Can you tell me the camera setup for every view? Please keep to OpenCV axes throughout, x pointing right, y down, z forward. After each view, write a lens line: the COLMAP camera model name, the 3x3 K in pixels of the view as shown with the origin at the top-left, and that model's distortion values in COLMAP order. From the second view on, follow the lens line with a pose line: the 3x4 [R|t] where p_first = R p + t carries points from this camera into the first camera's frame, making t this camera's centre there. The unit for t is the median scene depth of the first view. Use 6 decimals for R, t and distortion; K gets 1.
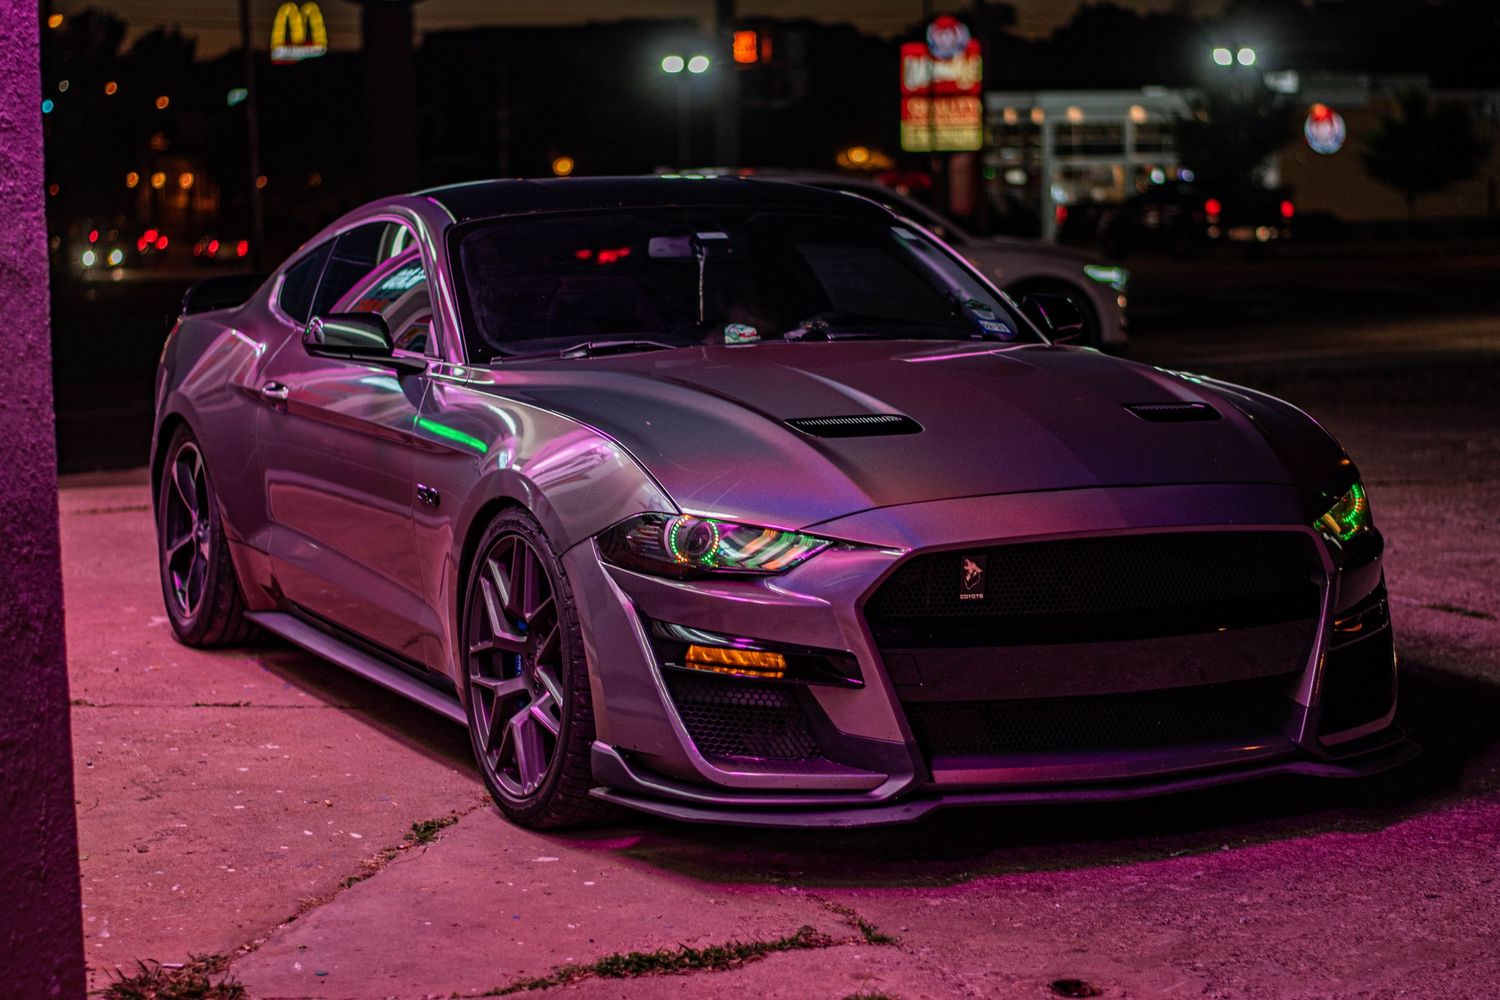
lens RADIAL K [[3364.0, 0, 750.0], [0, 3364.0, 500.0], [0, 0, 1]] dist [-0.069678, 0.216169]
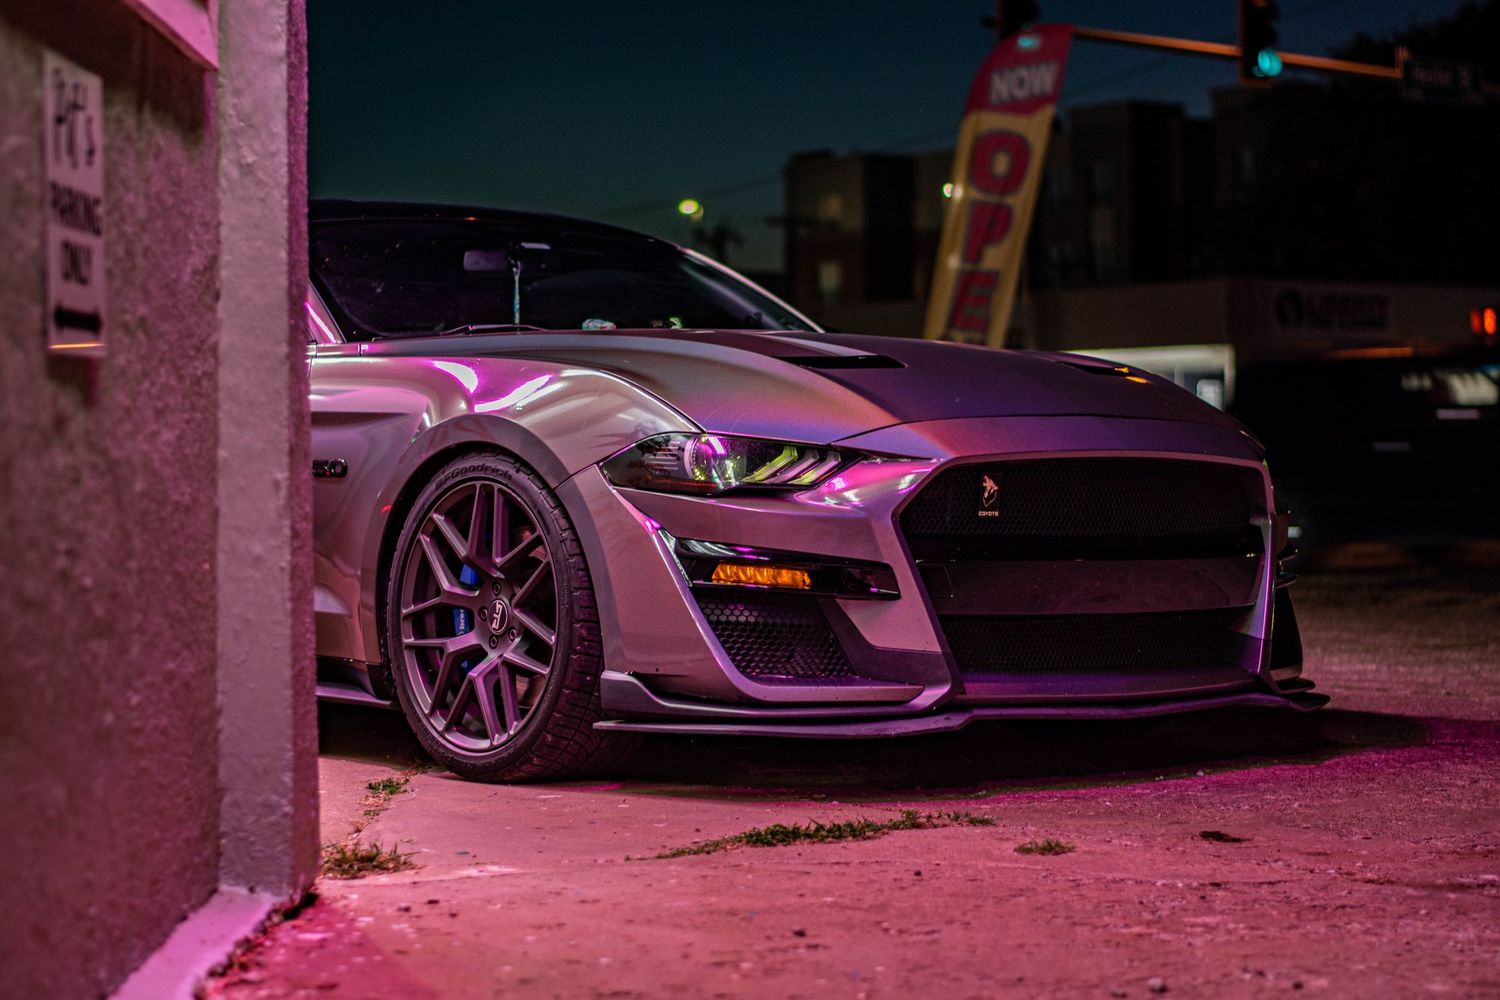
lens RADIAL K [[3364.0, 0, 750.0], [0, 3364.0, 500.0], [0, 0, 1]] dist [-0.069678, 0.216169]
pose [[0.967322, 0.004741, 0.253508, -0.259596], [0.020477, 0.995099, -0.096743, 0.120733], [-0.252724, 0.098772, 0.962484, 0.042775]]
